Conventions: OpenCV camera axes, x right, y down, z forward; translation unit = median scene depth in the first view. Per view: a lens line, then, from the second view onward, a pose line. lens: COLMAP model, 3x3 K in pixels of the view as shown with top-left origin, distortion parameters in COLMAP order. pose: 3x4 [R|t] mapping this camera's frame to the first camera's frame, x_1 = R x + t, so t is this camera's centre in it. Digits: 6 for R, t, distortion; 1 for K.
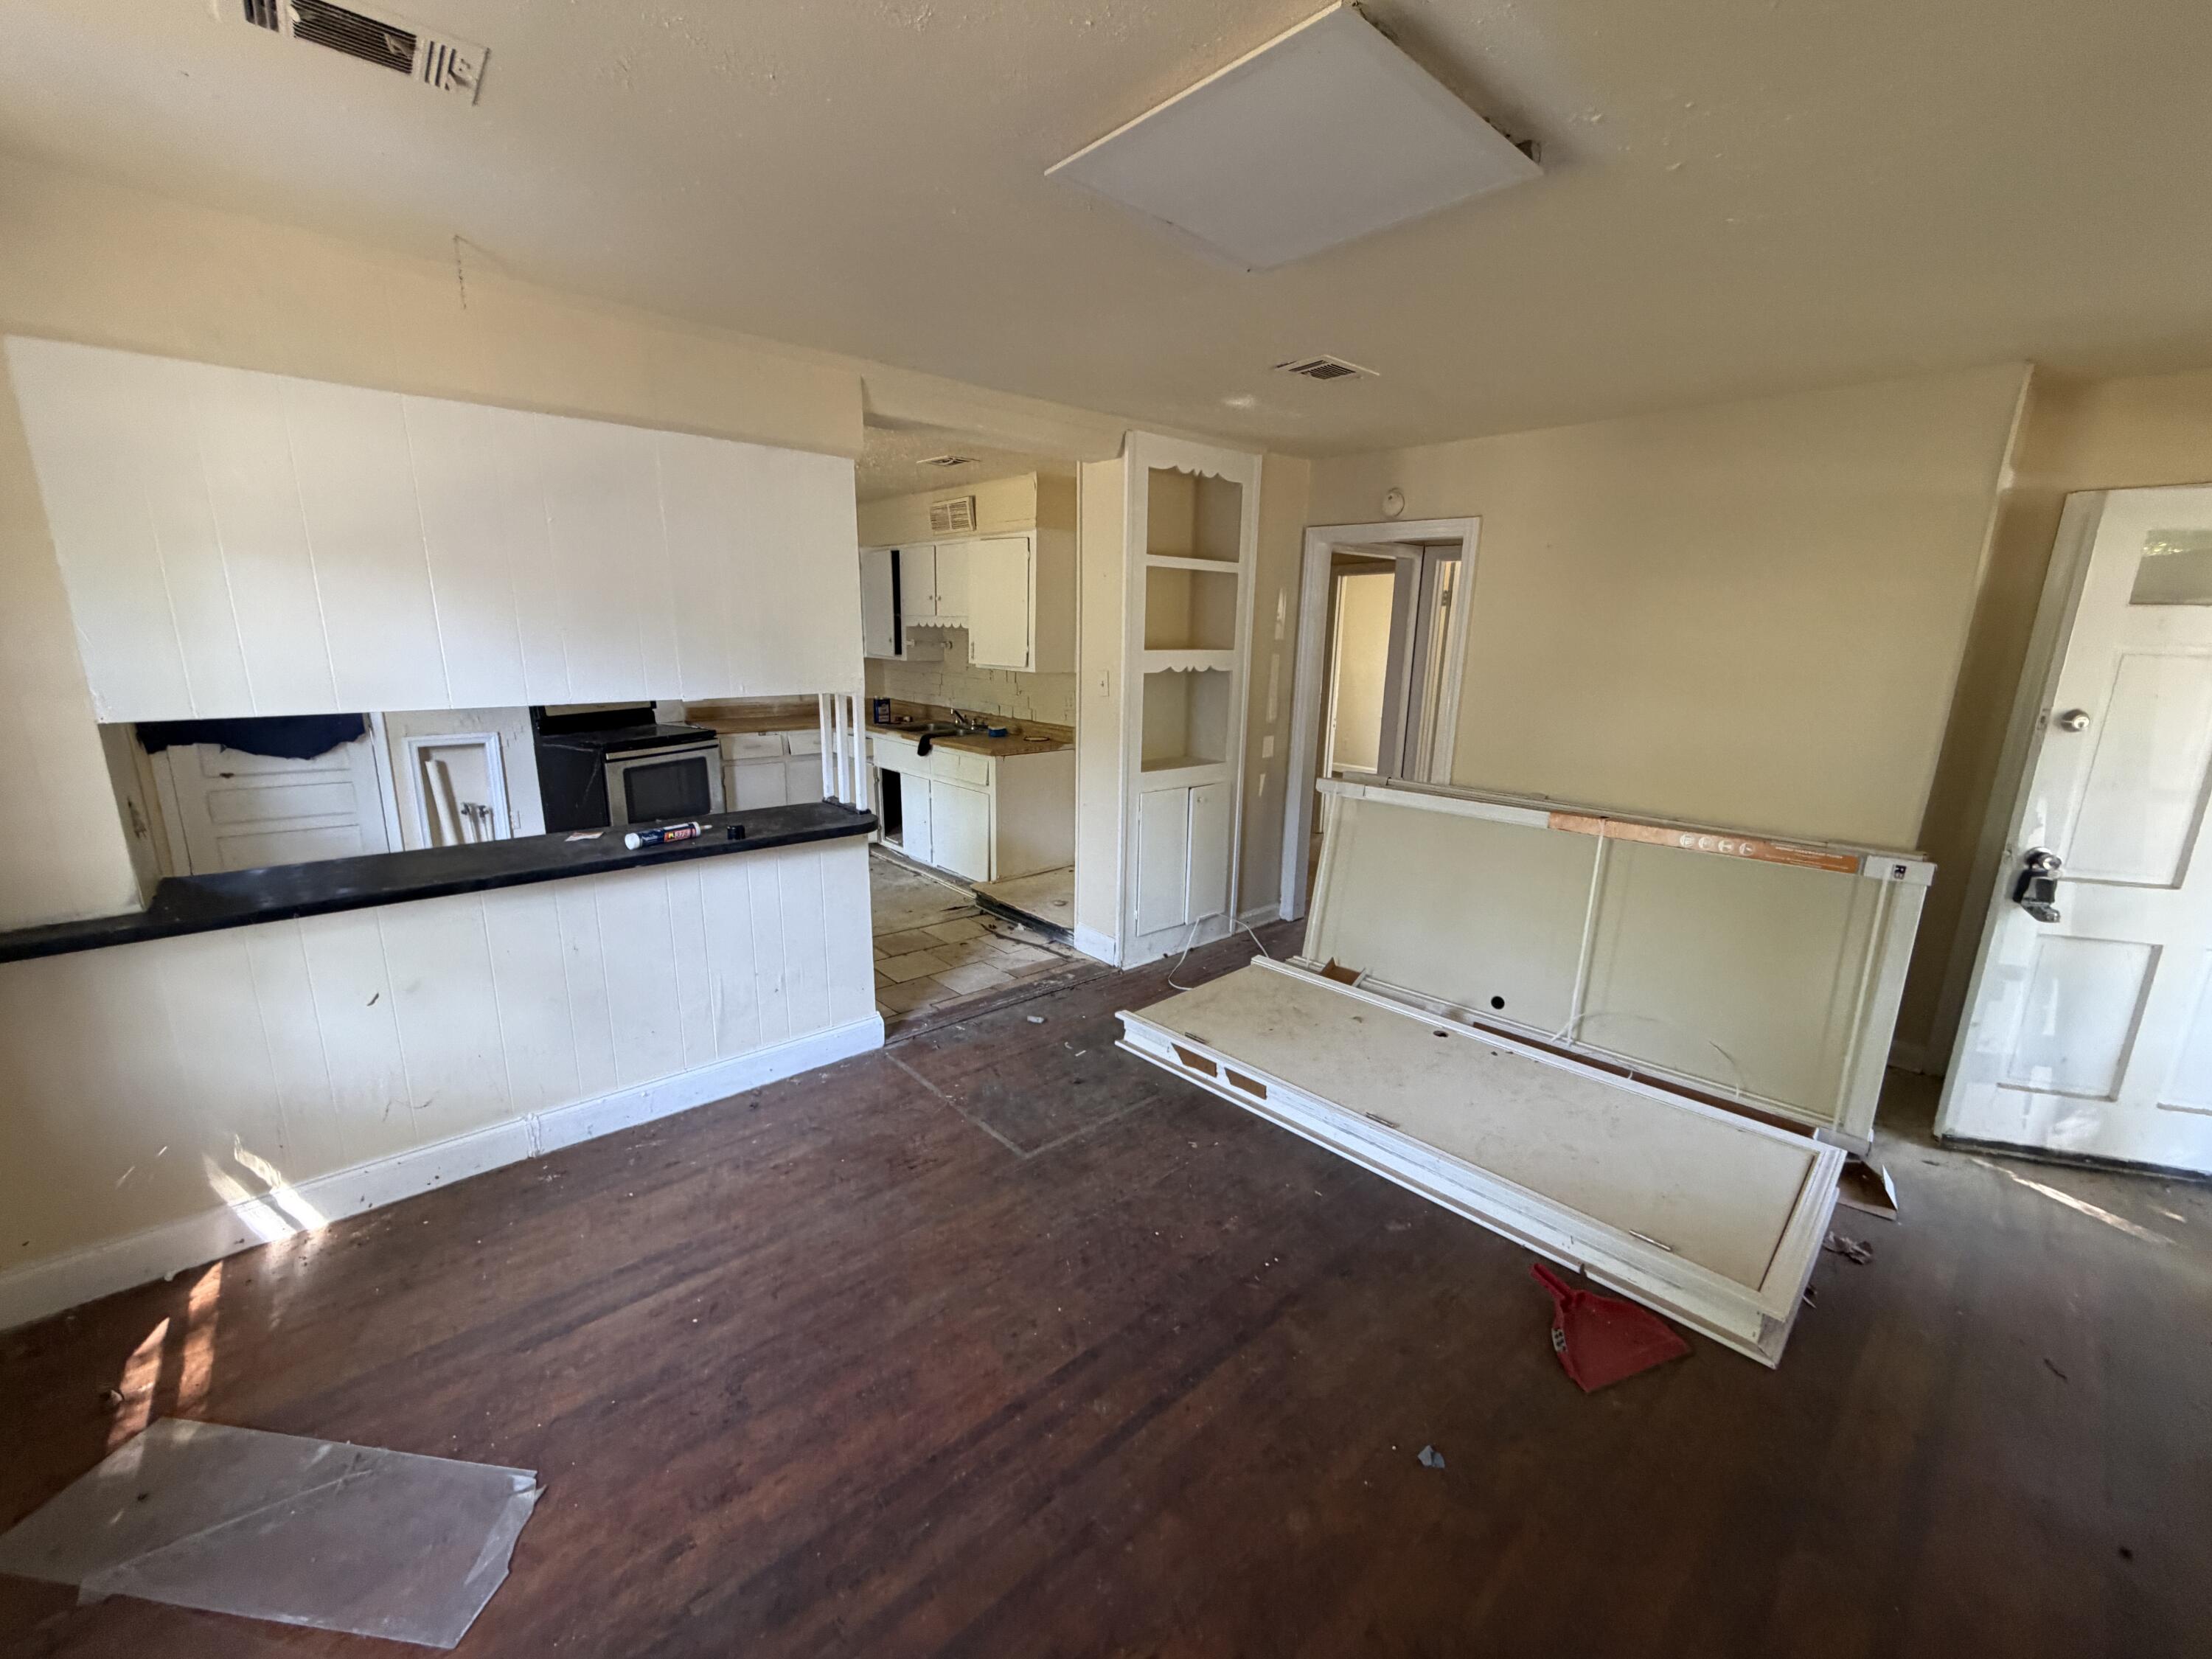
lens RADIAL K [[893.6, 0, 1106.0], [0, 893.6, 829.5], [0, 0, 1]] dist [-0.002685, -0.000371]
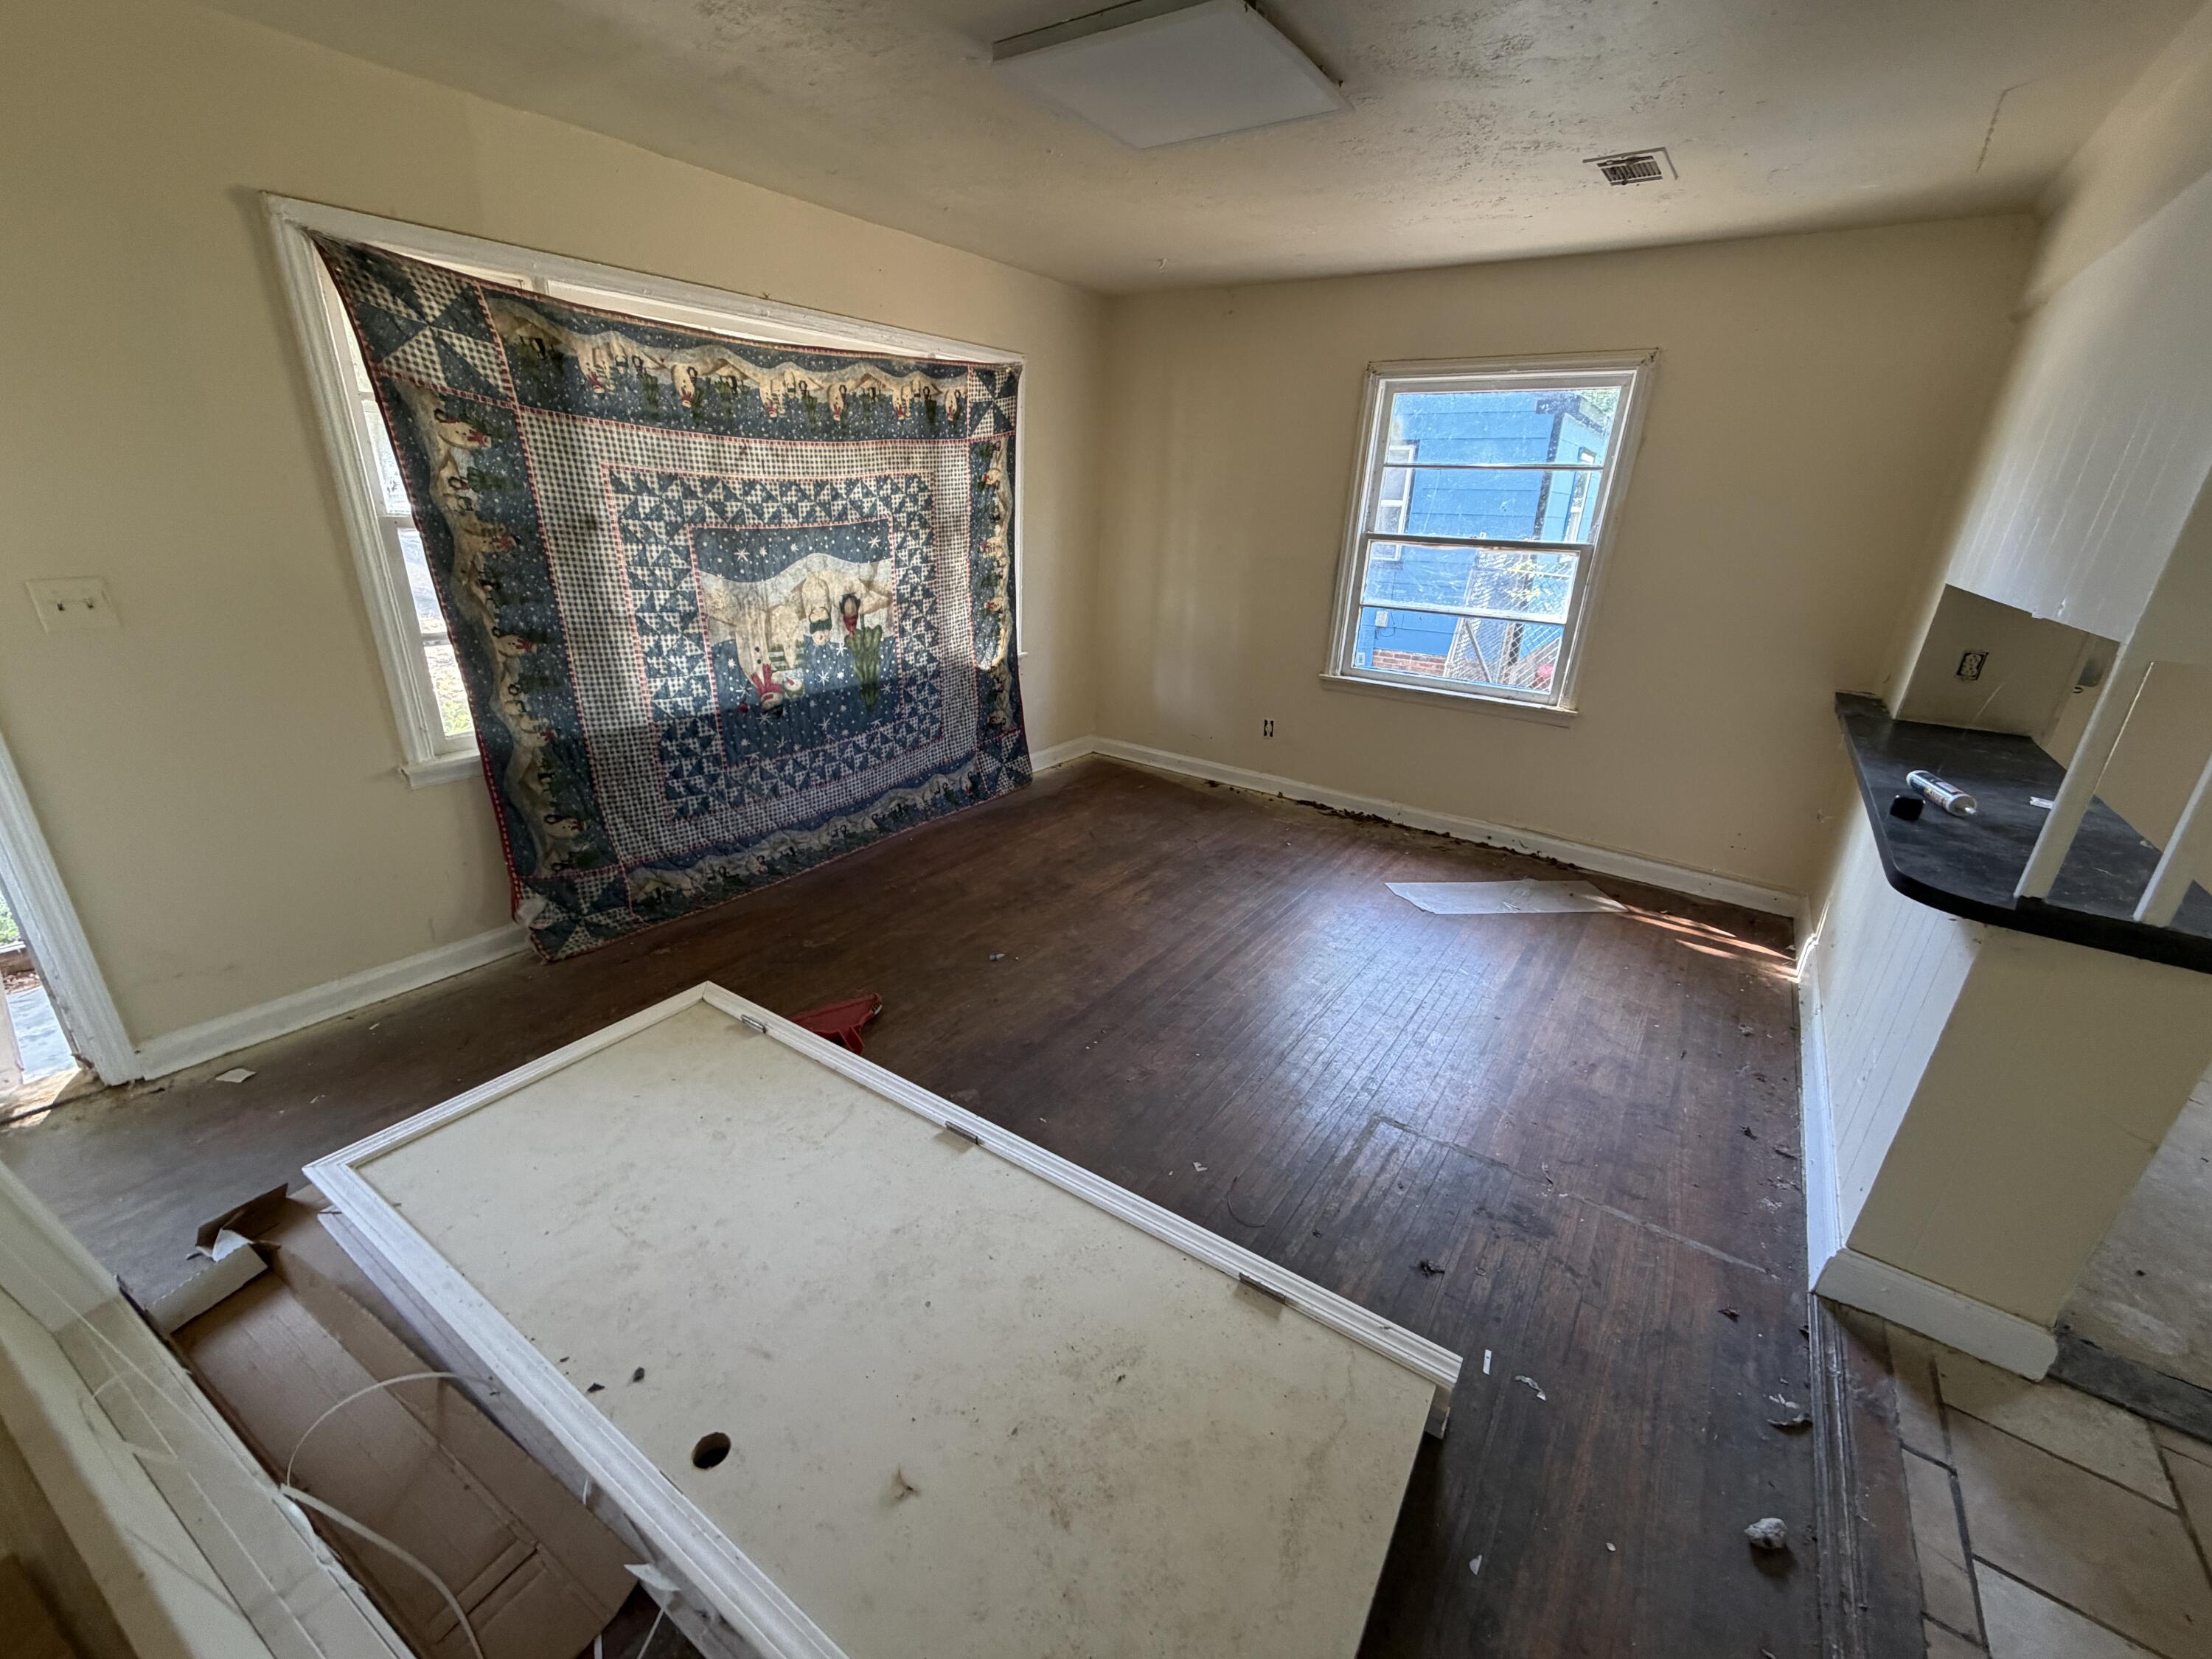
lens RADIAL K [[893.6, 0, 1106.0], [0, 893.6, 829.5], [0, 0, 1]] dist [-0.002685, -0.000371]
pose [[-0.973602, 0.019974, -0.227375, 0.225714], [-0.110224, 0.831169, 0.544985, -0.191368], [0.199873, 0.555661, -0.807027, 0.950556]]
